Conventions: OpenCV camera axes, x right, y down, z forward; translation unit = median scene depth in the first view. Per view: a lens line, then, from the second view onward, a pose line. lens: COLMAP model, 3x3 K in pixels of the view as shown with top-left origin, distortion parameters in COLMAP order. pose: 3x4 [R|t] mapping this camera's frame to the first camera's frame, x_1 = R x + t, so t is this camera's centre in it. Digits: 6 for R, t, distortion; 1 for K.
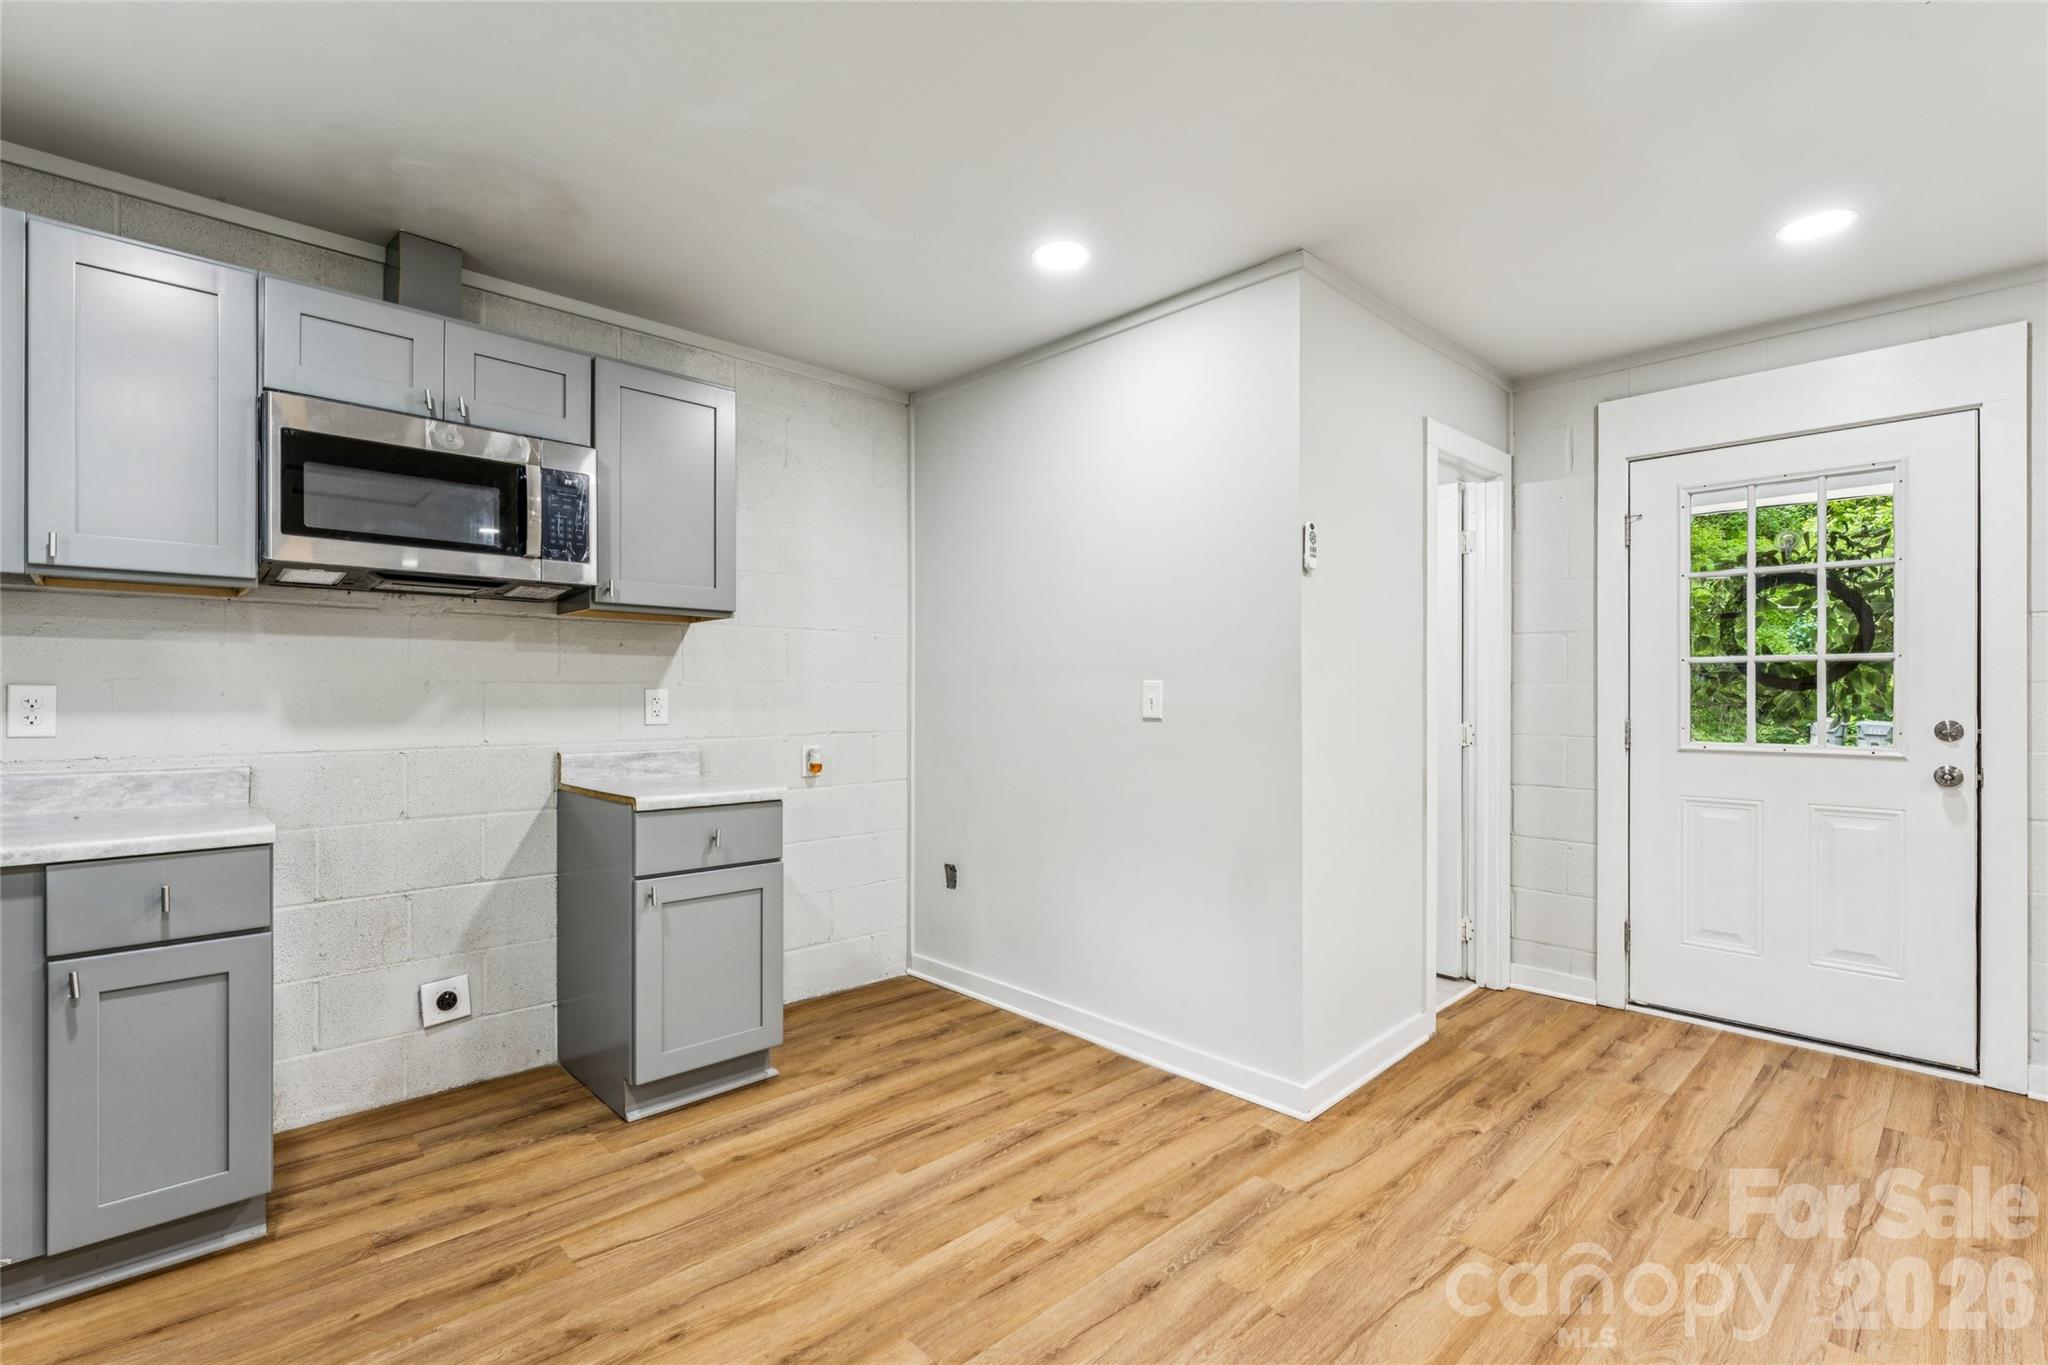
lens RADIAL K [[928.9, 0, 1014.8], [0, 928.9, 695.2], [0, 0, 1]] dist [-0.001013, 0.000675]
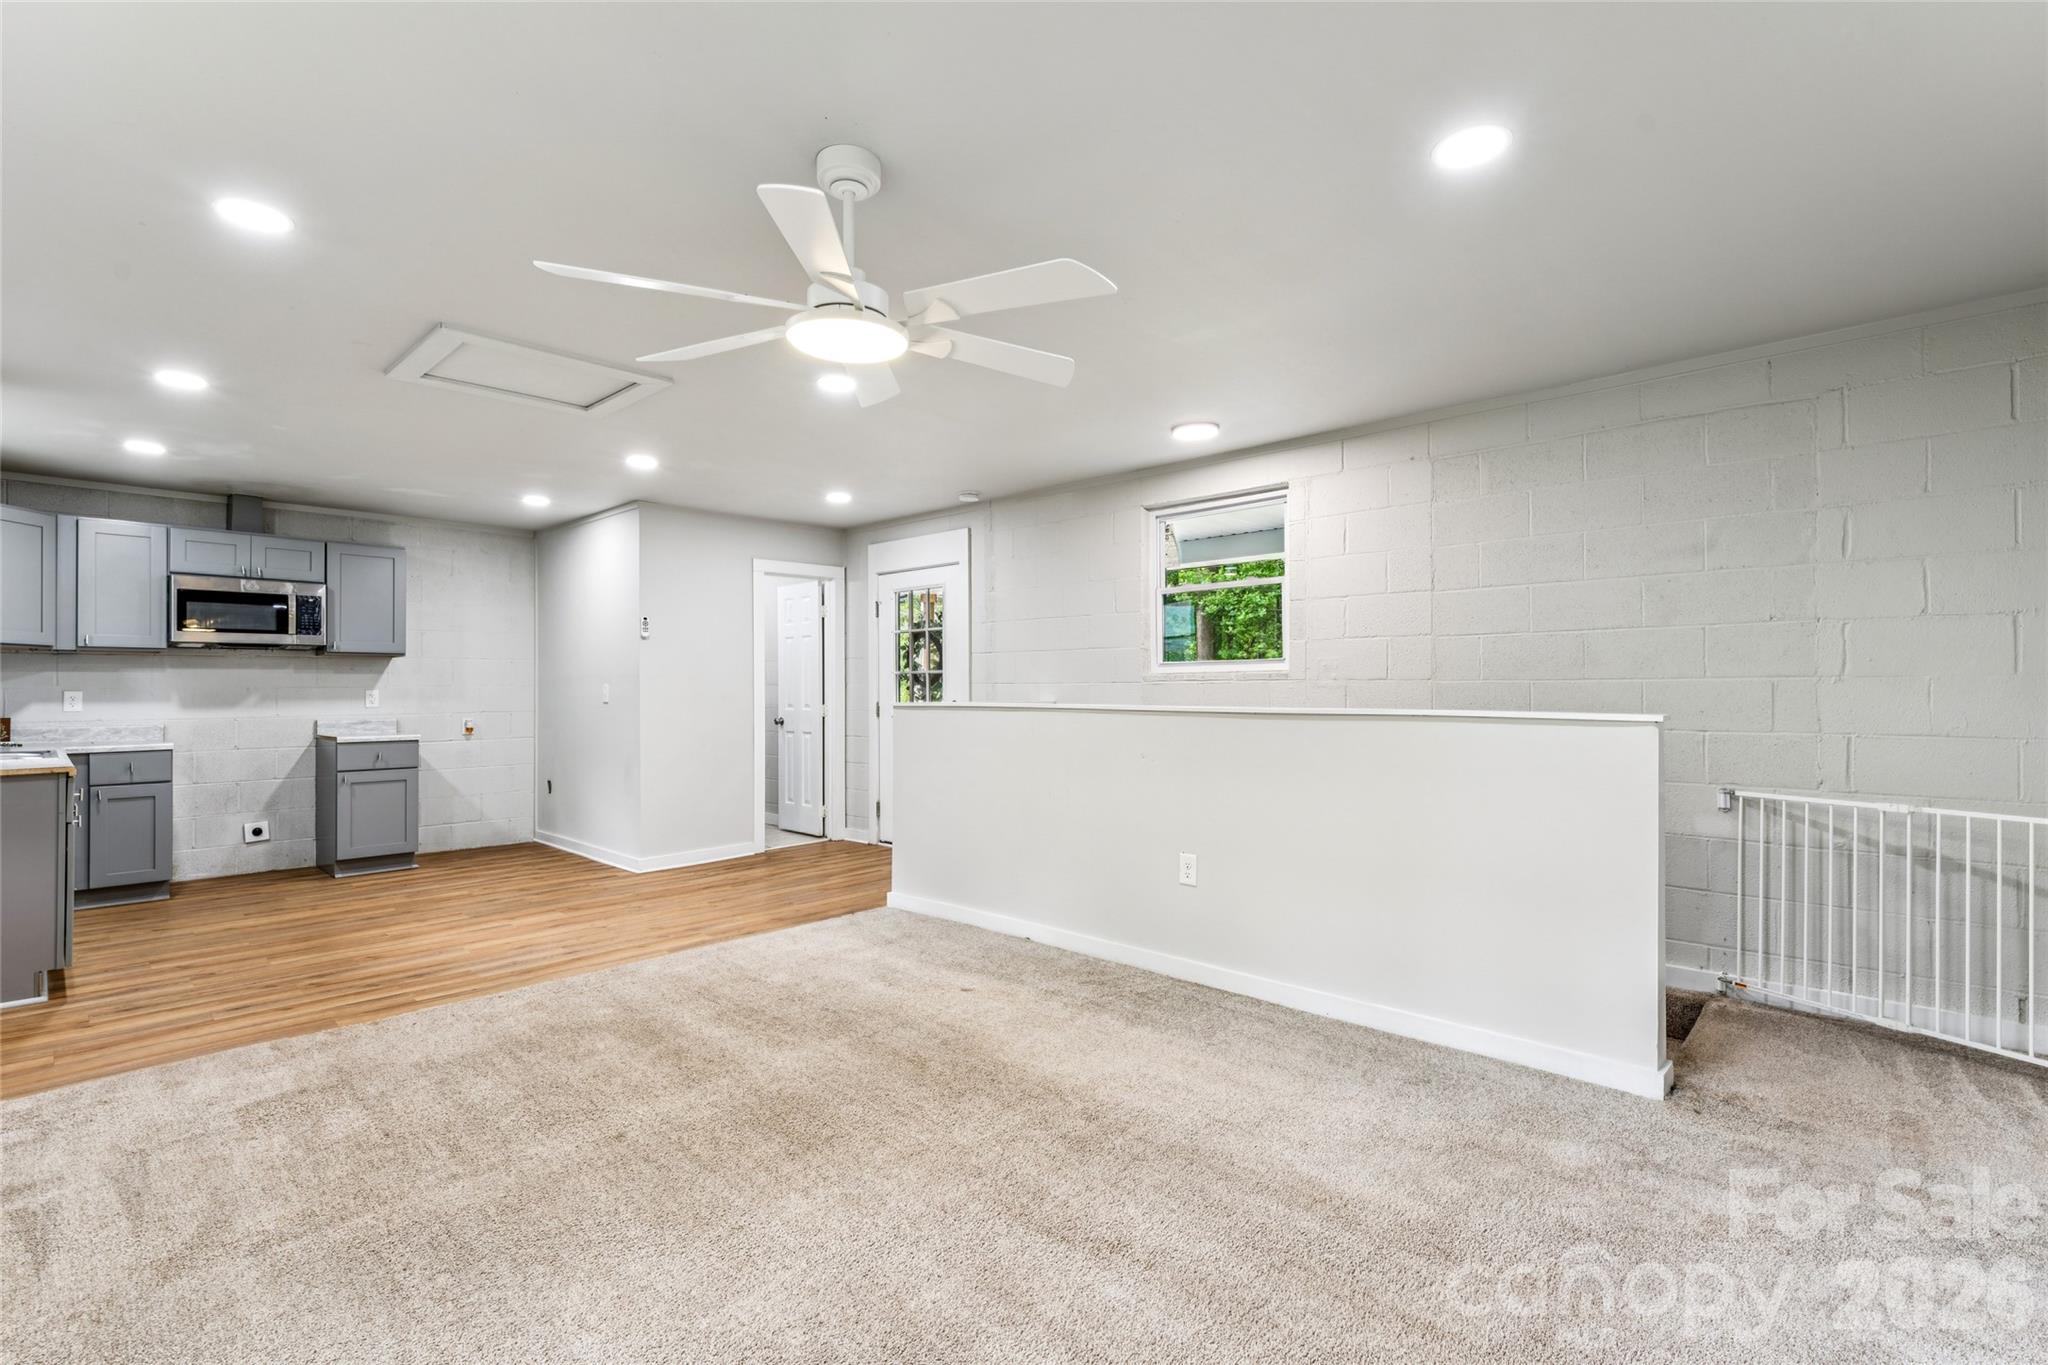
lens RADIAL K [[928.9, 0, 1024.2], [0, 928.9, 679.6], [0, 0, 1]] dist [-0.001013, 0.000675]
pose [[0.998404, -0.006260, 0.056132, 1.145332], [0.006853, 0.999923, -0.010382, 0.001529], [-0.056063, 0.010750, 0.998369, -1.380671]]
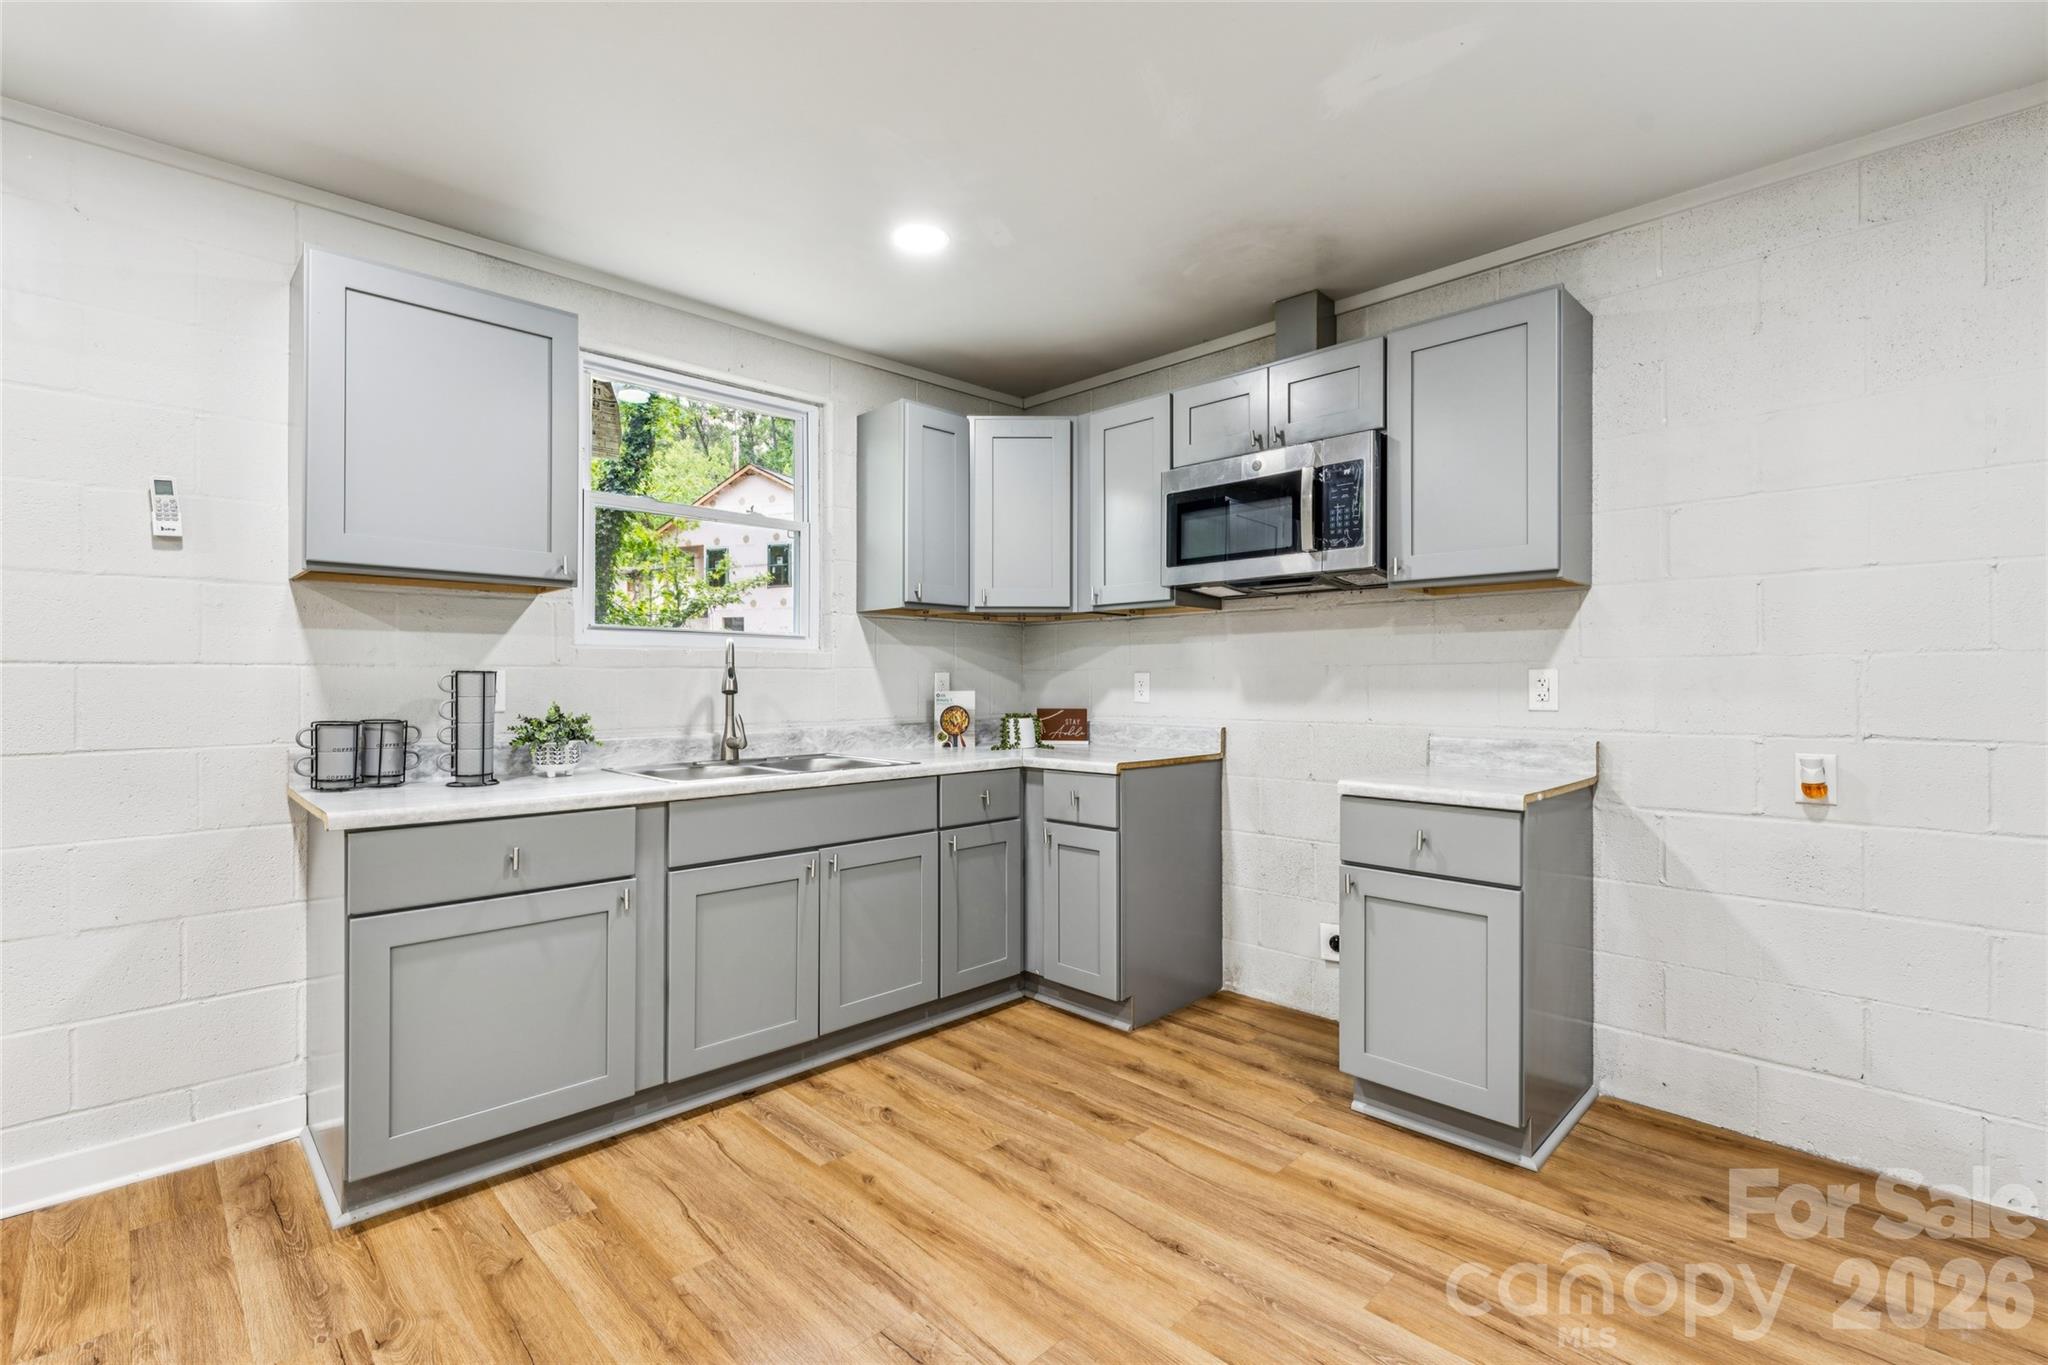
lens RADIAL K [[928.9, 0, 1028.9], [0, 928.9, 678.0], [0, 0, 1]] dist [-0.001013, 0.000675]
pose [[0.017907, -0.003035, -0.999835, 0.554432], [0.002941, 0.999991, -0.002983, 0.003480], [0.999835, -0.002887, 0.017916, 0.627364]]
